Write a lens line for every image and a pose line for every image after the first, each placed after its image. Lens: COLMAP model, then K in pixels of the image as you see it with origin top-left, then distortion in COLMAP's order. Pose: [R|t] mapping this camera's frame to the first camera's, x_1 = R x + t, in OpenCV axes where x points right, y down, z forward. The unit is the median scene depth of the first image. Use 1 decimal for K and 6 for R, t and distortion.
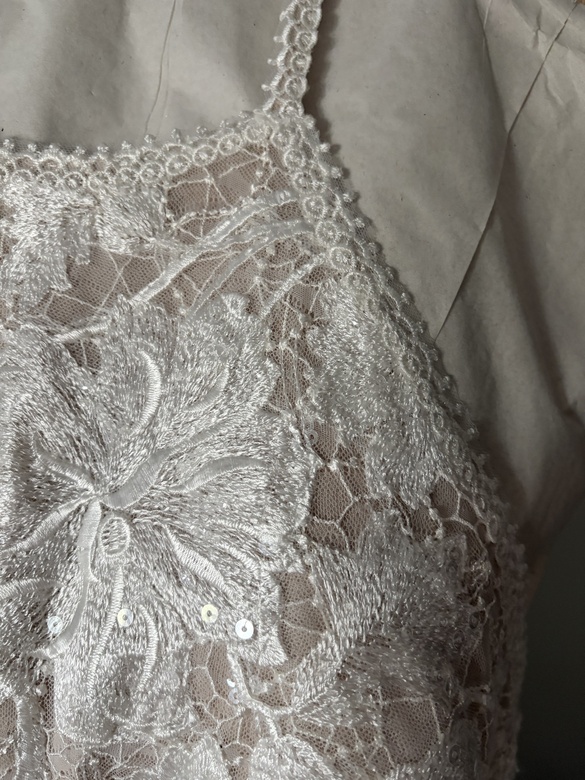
lens RADIAL K [[612.4, 0, 292.5], [0, 612.4, 390.0], [0, 0, 1]] dist [-0.015329, -0.001511]
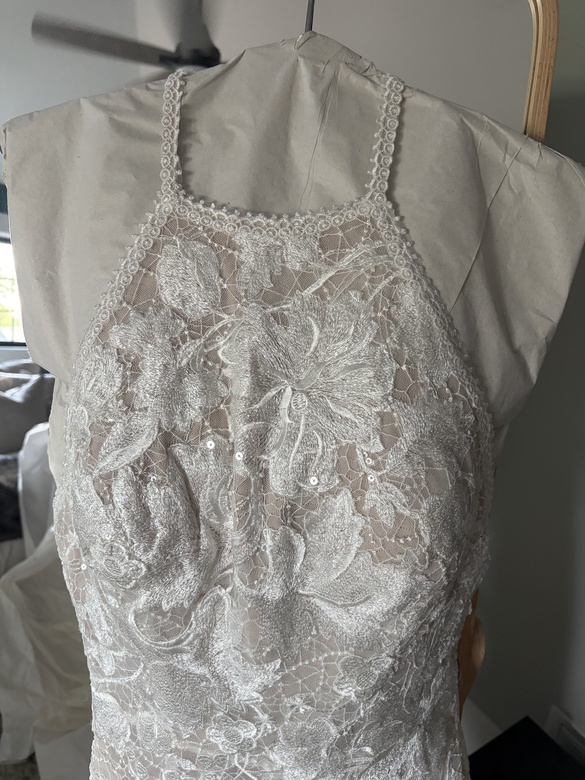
lens RADIAL K [[587.8, 0, 295.9], [0, 587.8, 393.7], [0, 0, 1]] dist [0.011752, -0.003385]
pose [[0.999915, 0.010677, -0.007469, -0.281986], [-0.010470, 0.999573, 0.027288, 0.149246], [0.007757, -0.027207, 0.999600, -1.053127]]
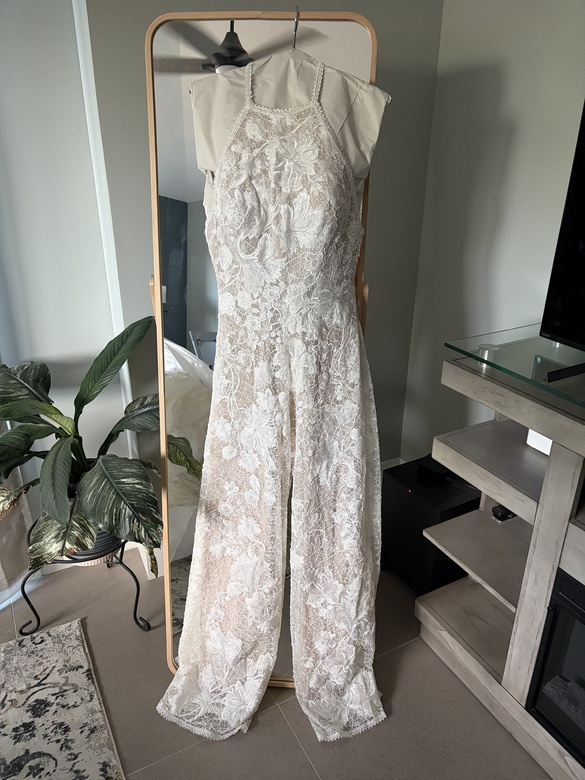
lens RADIAL K [[587.8, 0, 295.9], [0, 587.8, 393.7], [0, 0, 1]] dist [0.011752, -0.003385]
pose [[0.999209, -0.003730, -0.039588, 0.026527], [0.005405, 0.999092, 0.042273, 2.545129], [0.039395, -0.042453, 0.998321, -5.783697]]
